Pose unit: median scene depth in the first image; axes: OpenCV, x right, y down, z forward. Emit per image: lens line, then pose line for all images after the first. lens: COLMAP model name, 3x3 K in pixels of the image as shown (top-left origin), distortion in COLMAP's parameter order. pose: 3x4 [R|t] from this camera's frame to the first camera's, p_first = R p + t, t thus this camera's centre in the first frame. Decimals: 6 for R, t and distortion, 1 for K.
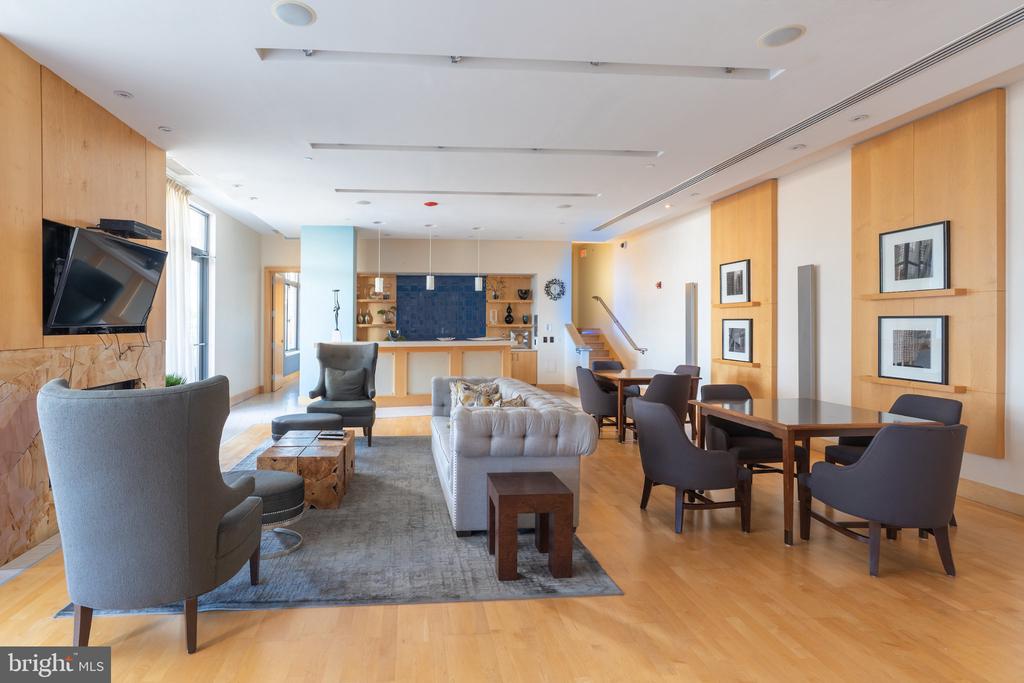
lens RADIAL K [[468.8, 0, 453.0], [0, 468.8, 329.8], [0, 0, 1]] dist [0.000226, 0.000099]
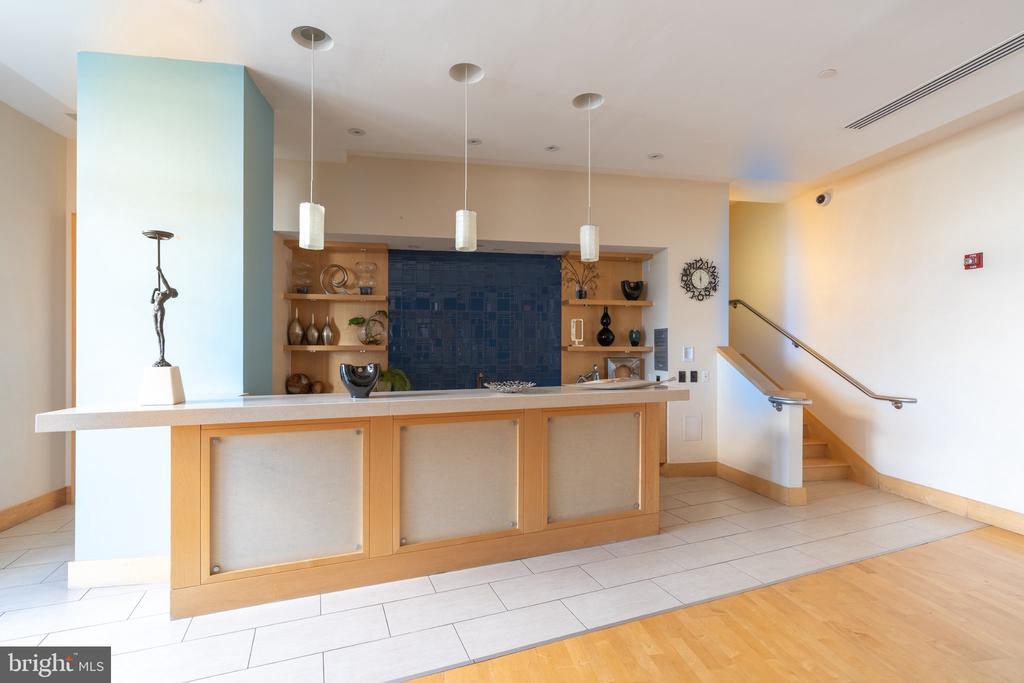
lens RADIAL K [[465.5, 0, 512.0], [0, 465.5, 341.5], [0, 0, 1]] dist [-0.000640, -0.000257]
pose [[0.995010, 0.002992, 0.099732, -0.038776], [-0.001826, 0.999929, -0.011781, -0.011076], [-0.099760, 0.011540, 0.994945, 0.495596]]
